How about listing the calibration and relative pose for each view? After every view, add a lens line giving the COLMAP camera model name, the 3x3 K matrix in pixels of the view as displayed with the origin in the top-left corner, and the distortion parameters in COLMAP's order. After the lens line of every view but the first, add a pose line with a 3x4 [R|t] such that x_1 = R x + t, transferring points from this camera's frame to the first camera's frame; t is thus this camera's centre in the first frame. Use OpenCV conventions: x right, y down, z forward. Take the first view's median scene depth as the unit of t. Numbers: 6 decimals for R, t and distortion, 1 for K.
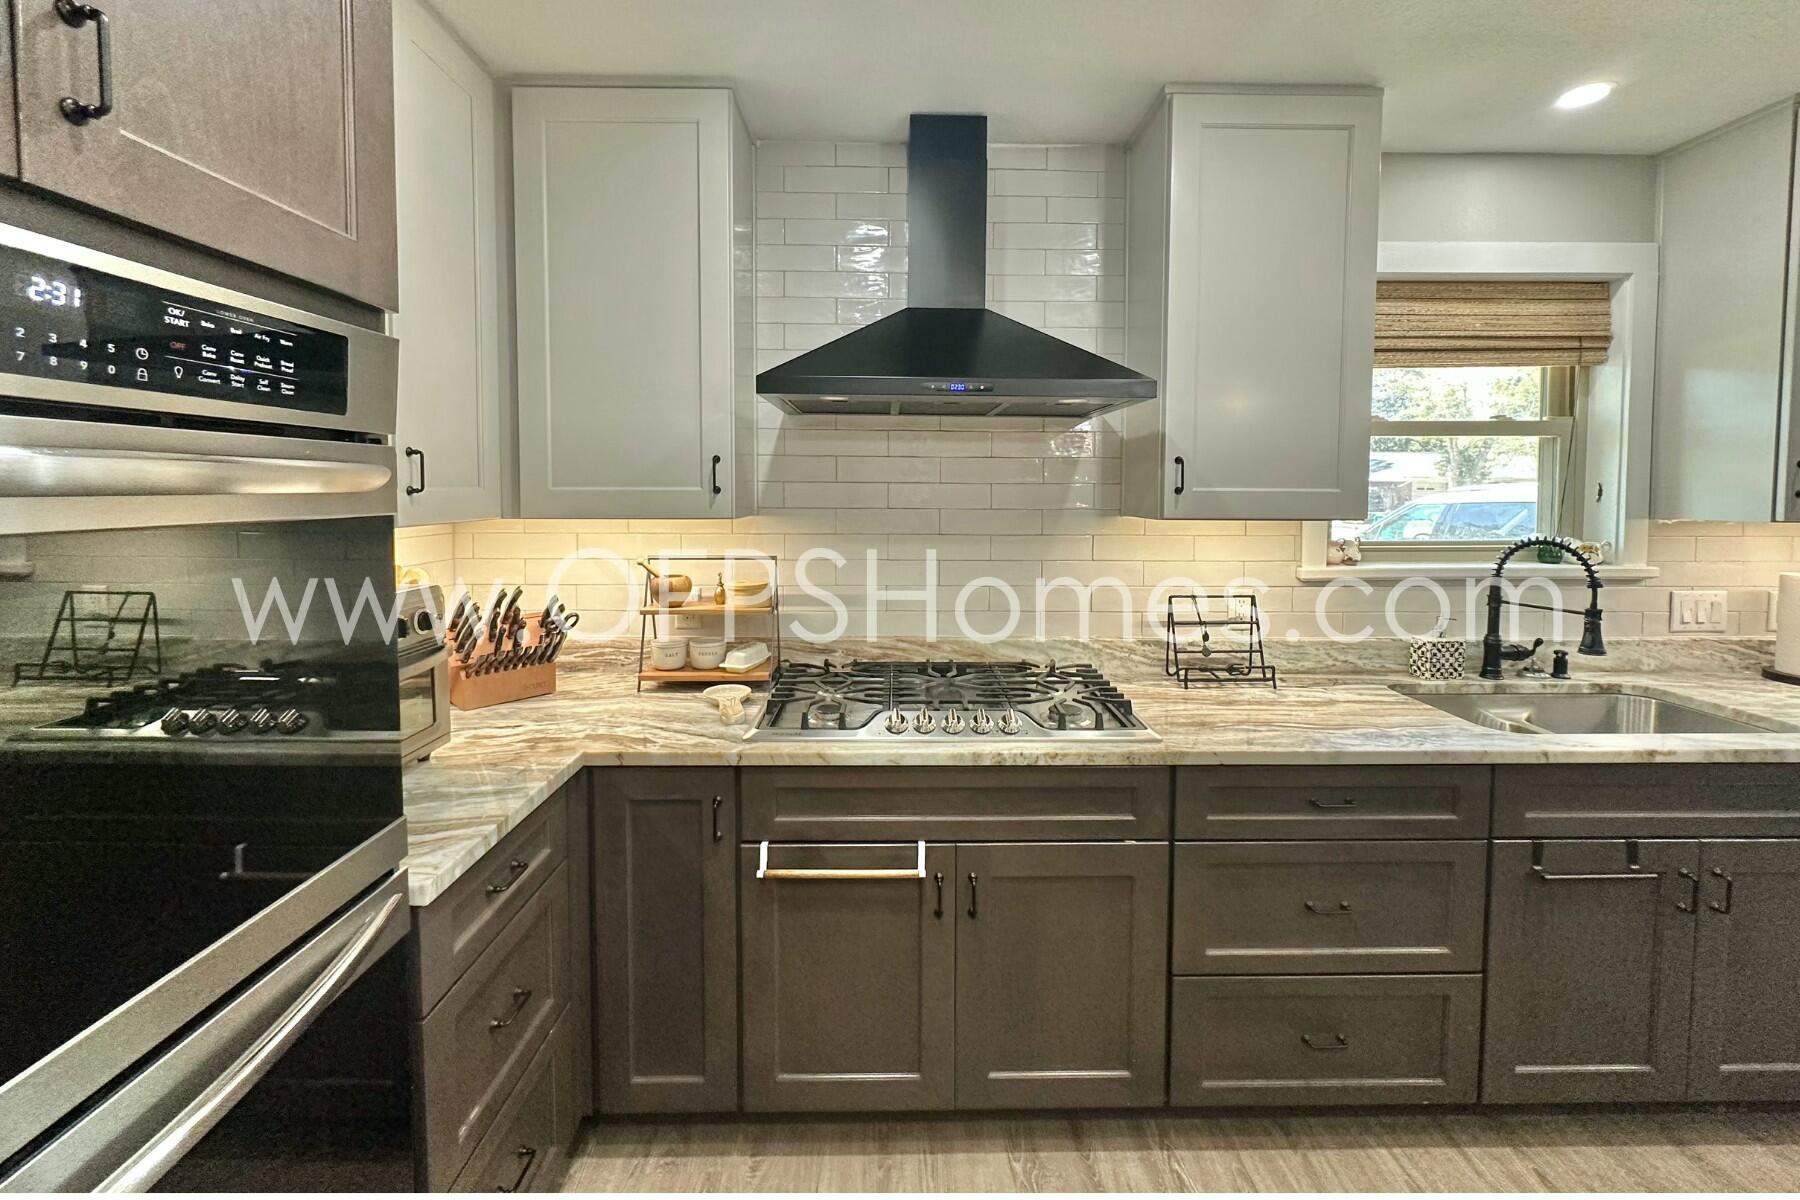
lens RADIAL K [[718.5, 0, 912.6], [0, 718.5, 516.7], [0, 0, 1]] dist [-0.003280, -0.000449]
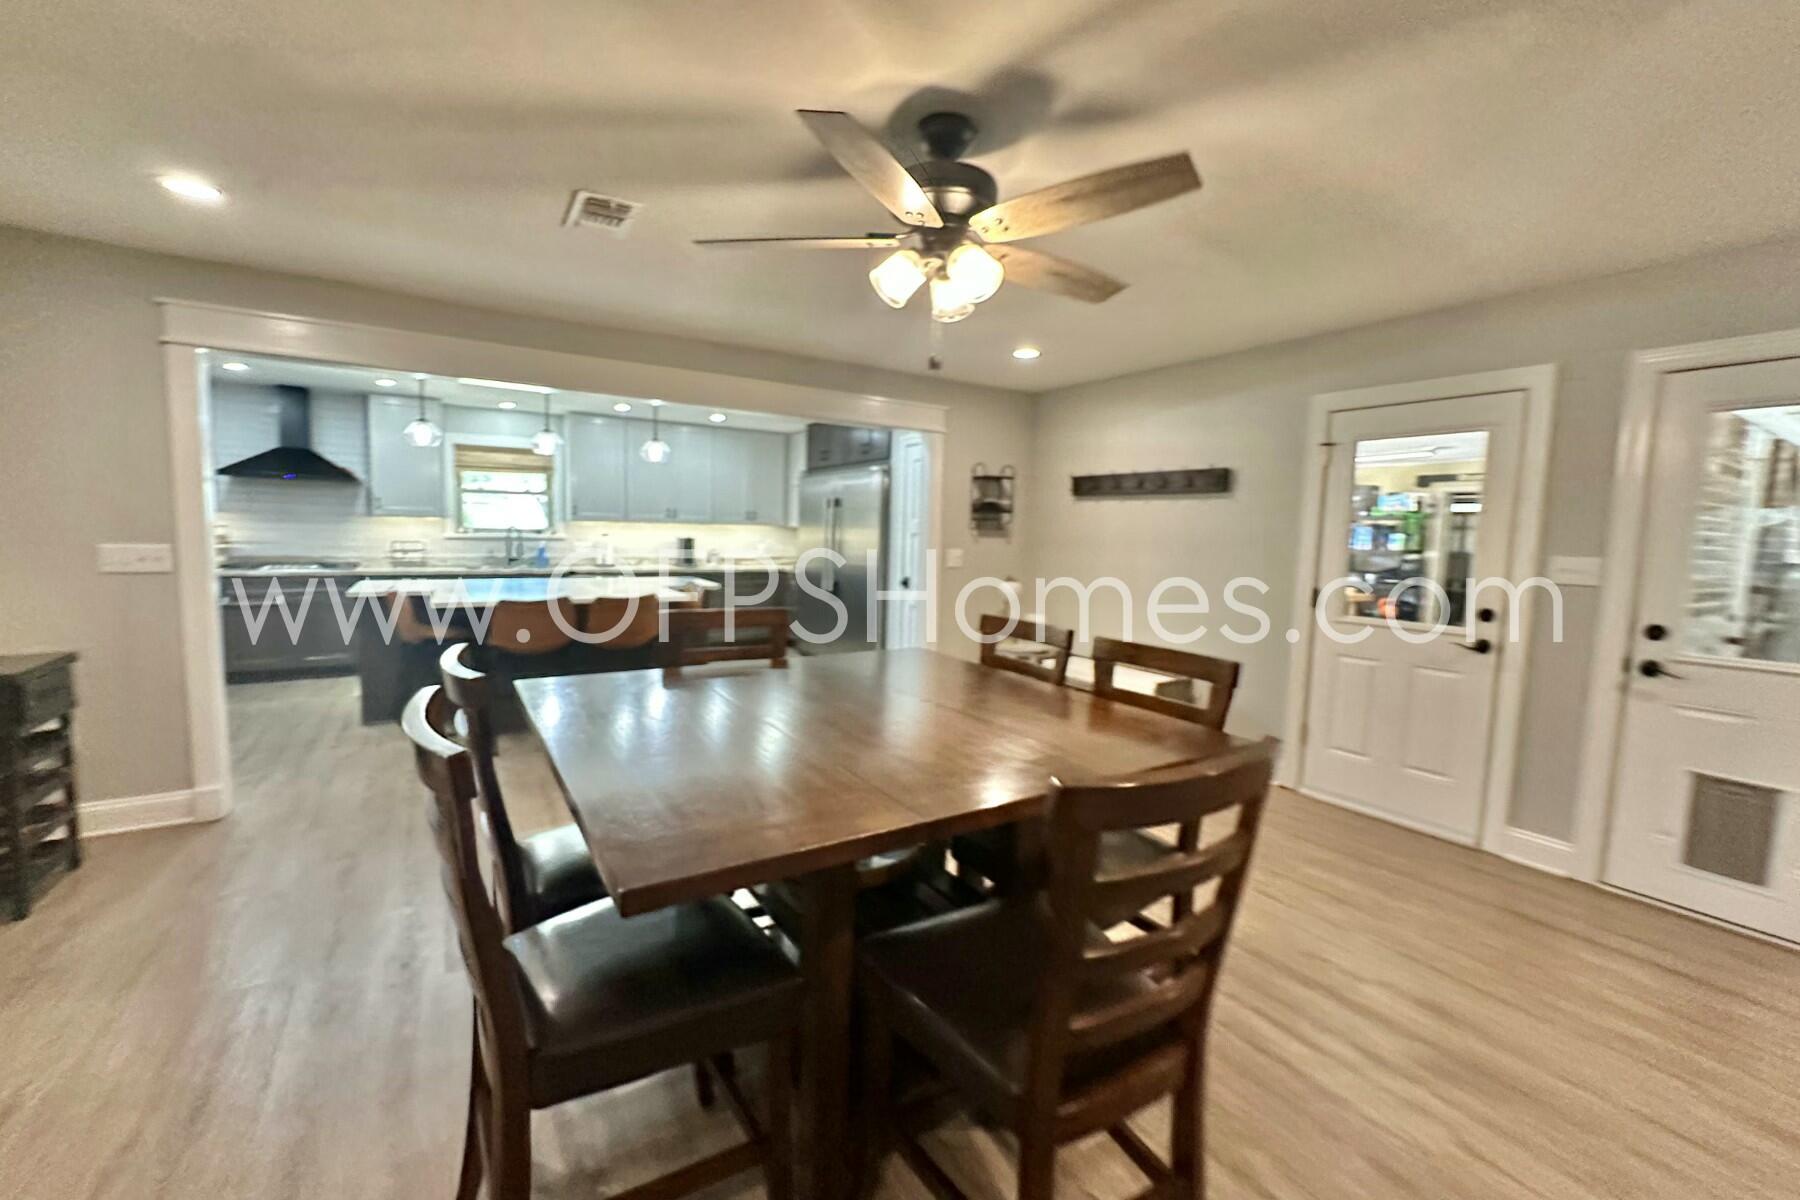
lens RADIAL K [[727.1, 0, 905.2], [0, 727.1, 595.7], [0, 0, 1]] dist [-0.002141, -0.000331]
pose [[0.844347, -0.032360, 0.534819, 0.535179], [-0.001517, 0.998026, 0.062782, 0.140282], [-0.535795, -0.053821, 0.842631, -2.894698]]
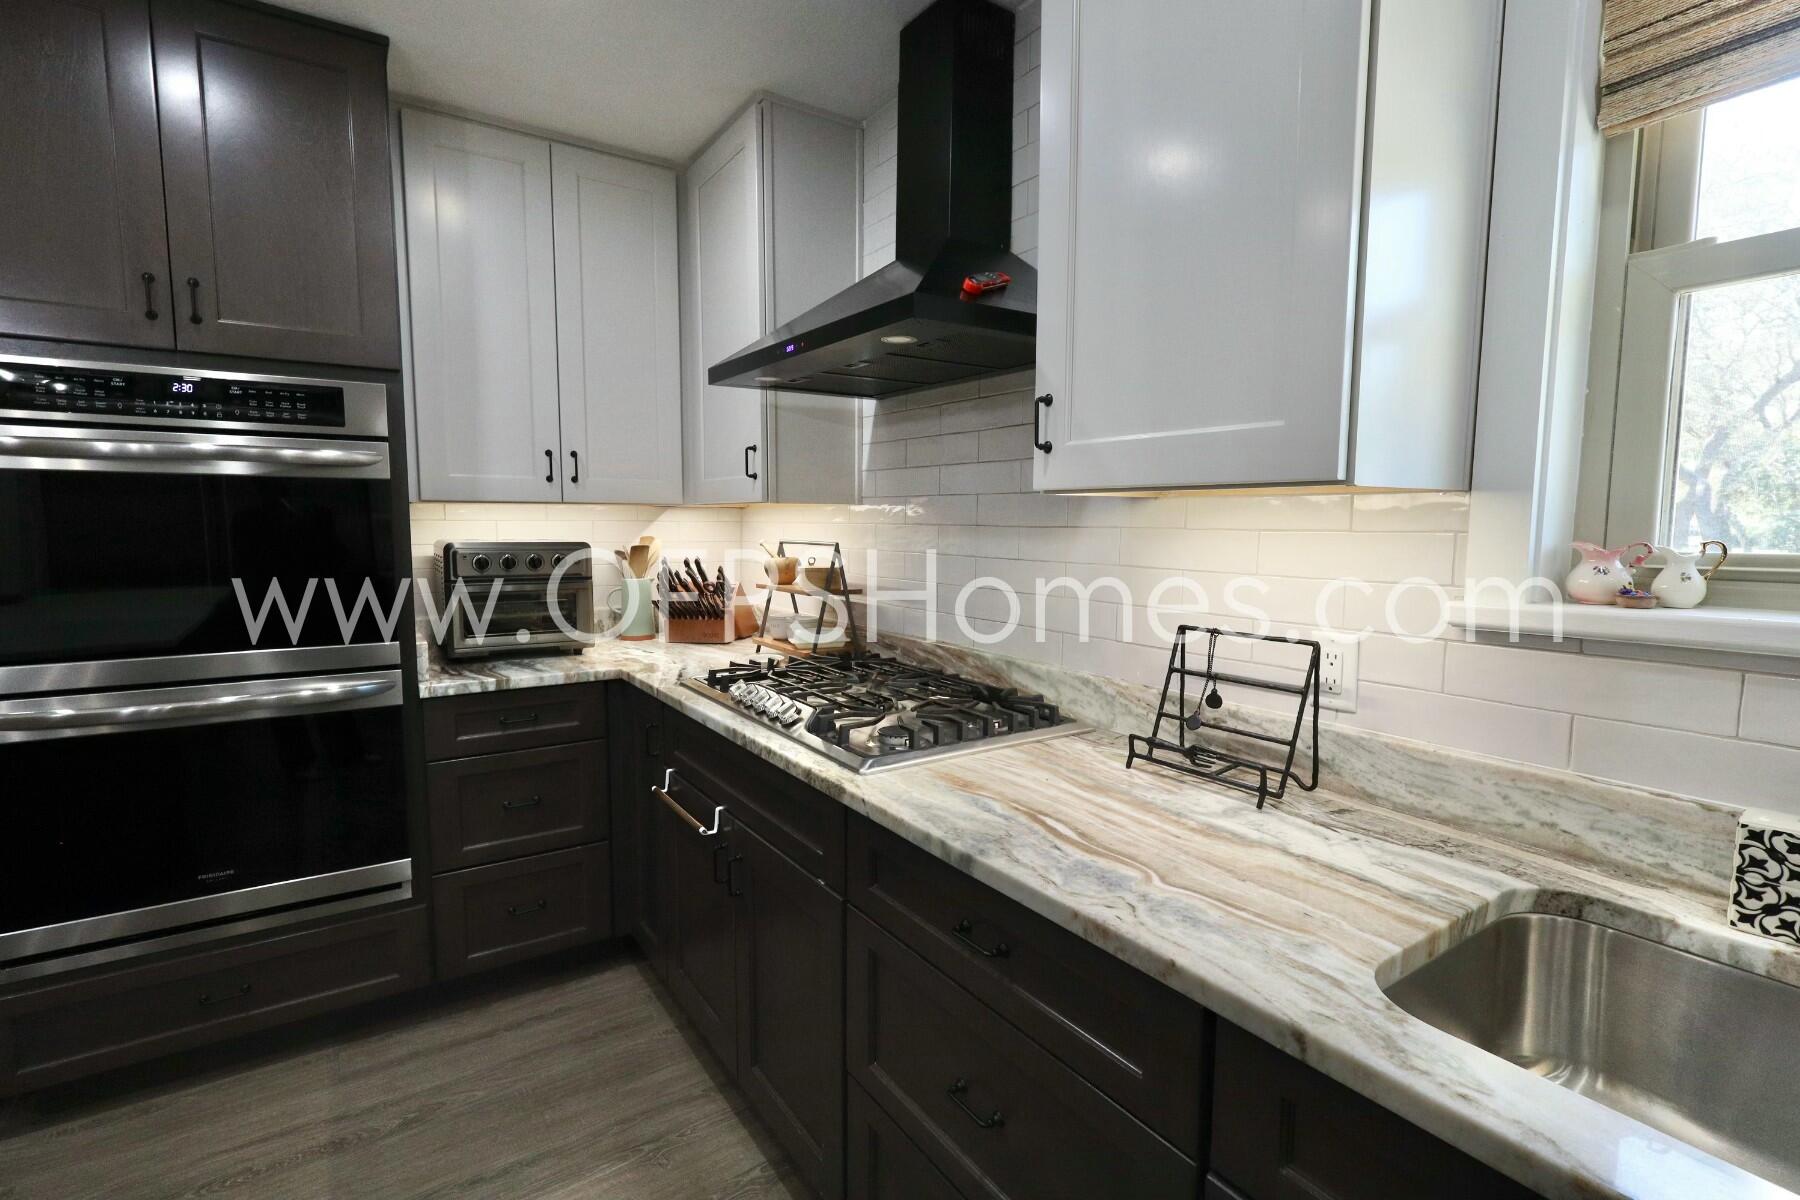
lens RADIAL K [[841.1, 0, 899.4], [0, 841.1, 602.2], [0, 0, 1]] dist [0.000630, 0.000556]
pose [[0.543243, 0.080624, -0.835696, 0.807173], [-0.036554, 0.996706, 0.072395, 0.046333], [0.838780, -0.008780, 0.544400, 0.400085]]
